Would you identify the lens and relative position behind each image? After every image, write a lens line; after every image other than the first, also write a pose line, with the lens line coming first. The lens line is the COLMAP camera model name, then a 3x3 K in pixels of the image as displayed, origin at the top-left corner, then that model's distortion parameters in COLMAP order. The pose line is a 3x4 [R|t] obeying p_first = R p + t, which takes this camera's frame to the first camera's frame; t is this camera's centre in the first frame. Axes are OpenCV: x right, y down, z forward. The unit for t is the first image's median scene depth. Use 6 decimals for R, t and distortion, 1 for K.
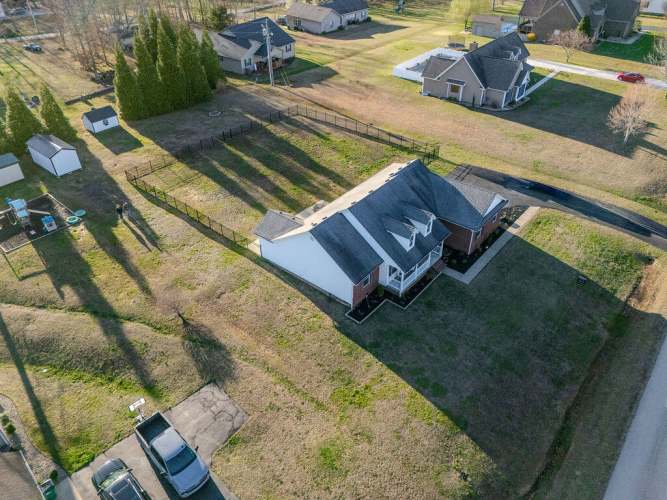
lens RADIAL K [[488.1, 0, 333.5], [0, 488.1, 250.0], [0, 0, 1]] dist [0.063559, -0.054102]
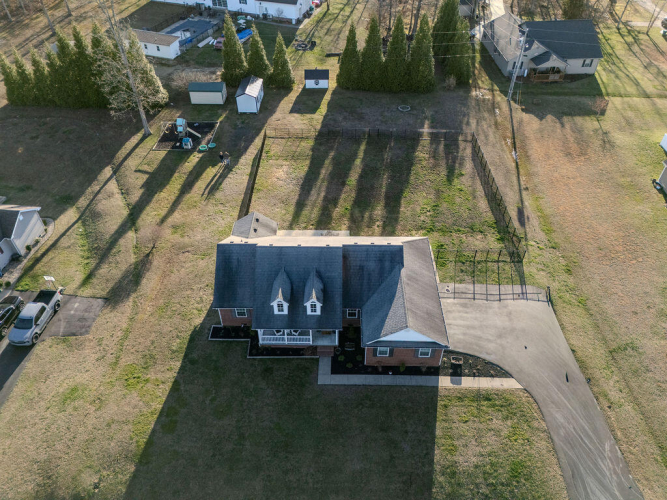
lens RADIAL K [[488.1, 0, 333.5], [0, 488.1, 250.0], [0, 0, 1]] dist [0.063559, -0.054102]
pose [[0.624692, 0.530430, -0.573065, 0.638230], [-0.466333, 0.842056, 0.271064, -0.379773], [0.626333, 0.097907, 0.773383, 0.251559]]
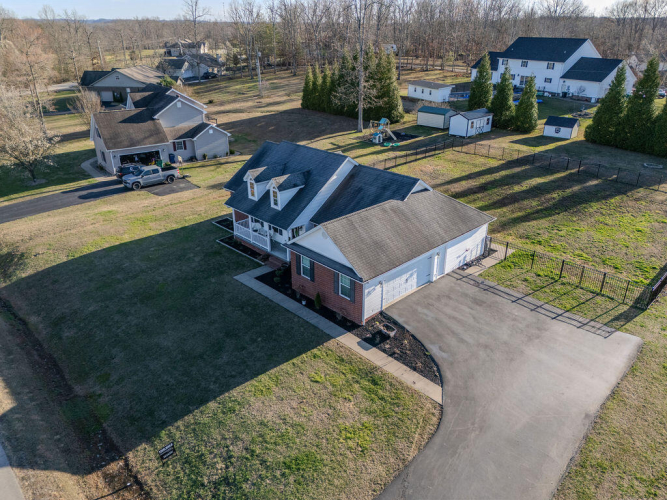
lens RADIAL K [[488.1, 0, 333.5], [0, 488.1, 250.0], [0, 0, 1]] dist [0.063559, -0.054102]
pose [[-0.111406, 0.423483, -0.899028, 0.853325], [-0.586377, 0.702379, 0.403516, -0.332445], [0.802341, 0.572124, 0.170072, 0.896788]]
